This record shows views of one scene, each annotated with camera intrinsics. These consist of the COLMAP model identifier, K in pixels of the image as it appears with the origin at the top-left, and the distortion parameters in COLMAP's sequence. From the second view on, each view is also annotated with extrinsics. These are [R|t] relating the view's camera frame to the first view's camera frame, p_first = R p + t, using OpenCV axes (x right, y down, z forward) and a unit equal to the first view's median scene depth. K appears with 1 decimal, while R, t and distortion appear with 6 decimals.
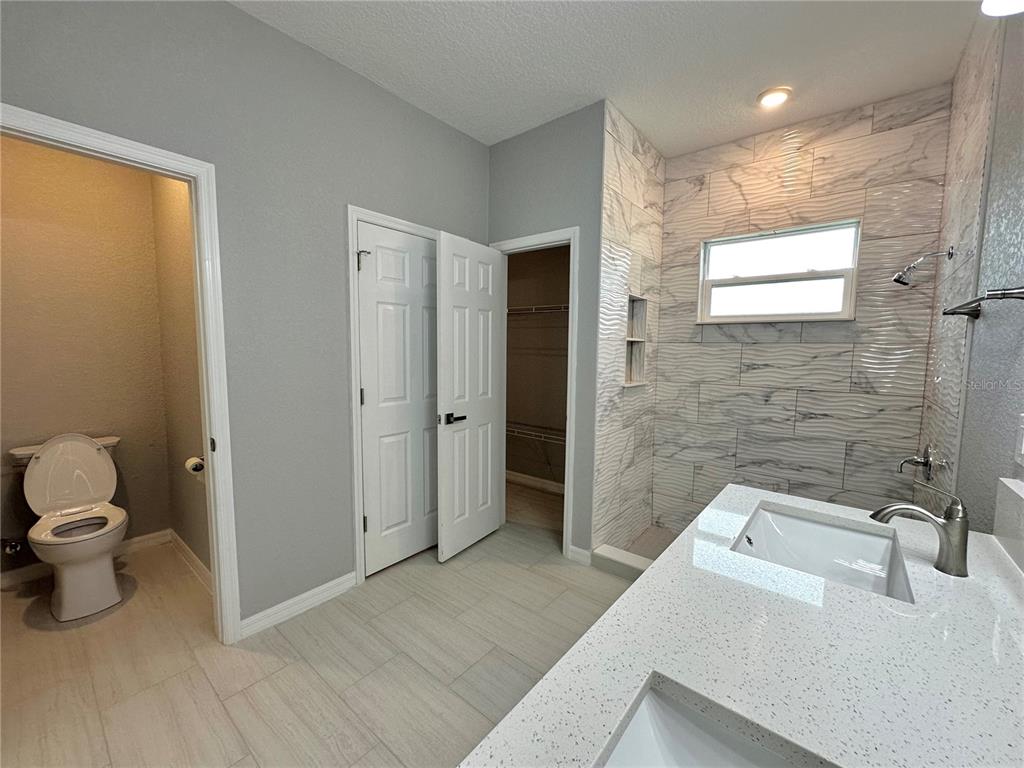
lens RADIAL K [[408.3, 0, 512.0], [0, 408.3, 384.0], [0, 0, 1]] dist [-0.009536, -0.000024]
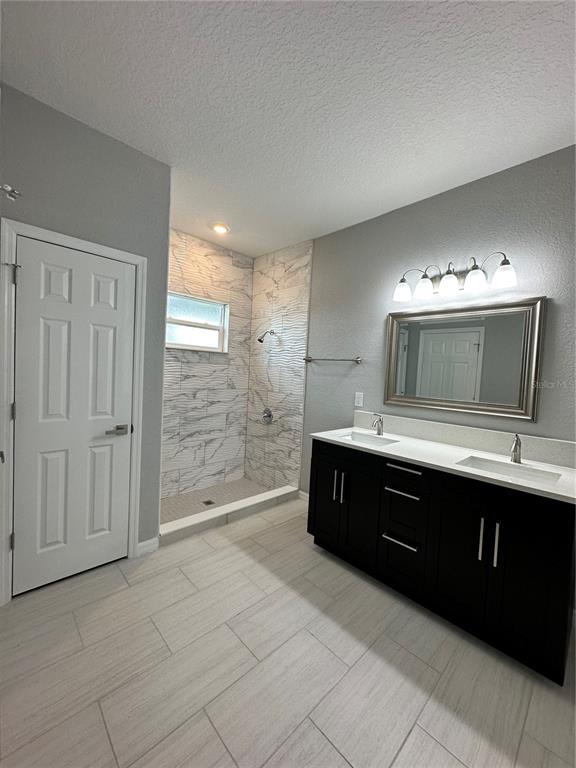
lens RADIAL K [[306.2, 0, 288.0], [0, 306.2, 384.0], [0, 0, 1]] dist [-0.009536, -0.000024]
pose [[0.109001, -0.049005, 0.992833, -0.624935], [0.037930, 0.998262, 0.045109, -0.058315], [-0.993318, 0.032741, 0.110671, 0.507238]]
